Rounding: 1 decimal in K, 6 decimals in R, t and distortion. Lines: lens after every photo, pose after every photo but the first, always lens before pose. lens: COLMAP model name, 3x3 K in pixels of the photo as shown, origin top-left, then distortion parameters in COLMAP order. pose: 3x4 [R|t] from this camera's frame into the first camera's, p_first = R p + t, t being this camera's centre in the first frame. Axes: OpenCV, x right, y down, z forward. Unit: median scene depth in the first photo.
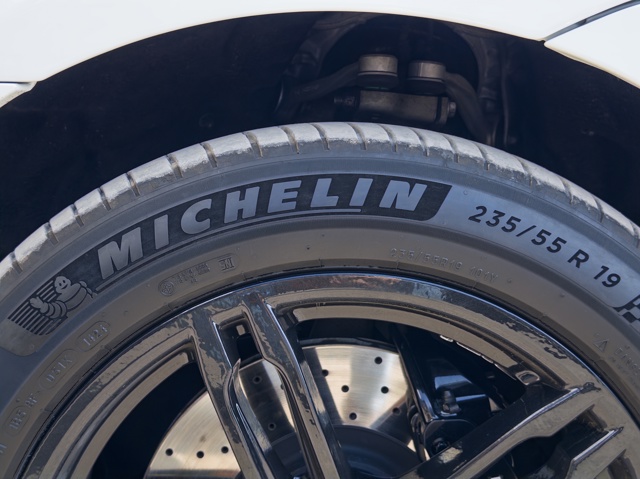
lens RADIAL K [[892.9, 0, 320.0], [0, 892.9, 239.5], [0, 0, 1]] dist [0.201394, -0.494028]
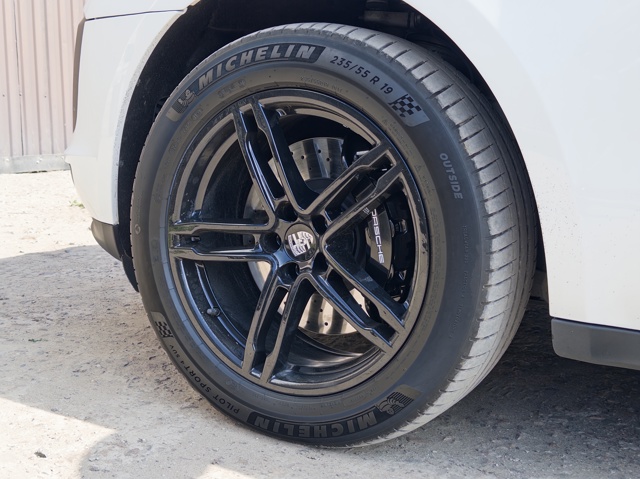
lens RADIAL K [[892.9, 0, 320.0], [0, 892.9, 239.5], [0, 0, 1]] dist [0.201394, -0.494028]
pose [[0.842033, 0.077691, -0.533802, 1.361155], [-0.065635, 0.996977, 0.041568, 0.322464], [0.535418, 0.000035, 0.844587, -0.883678]]
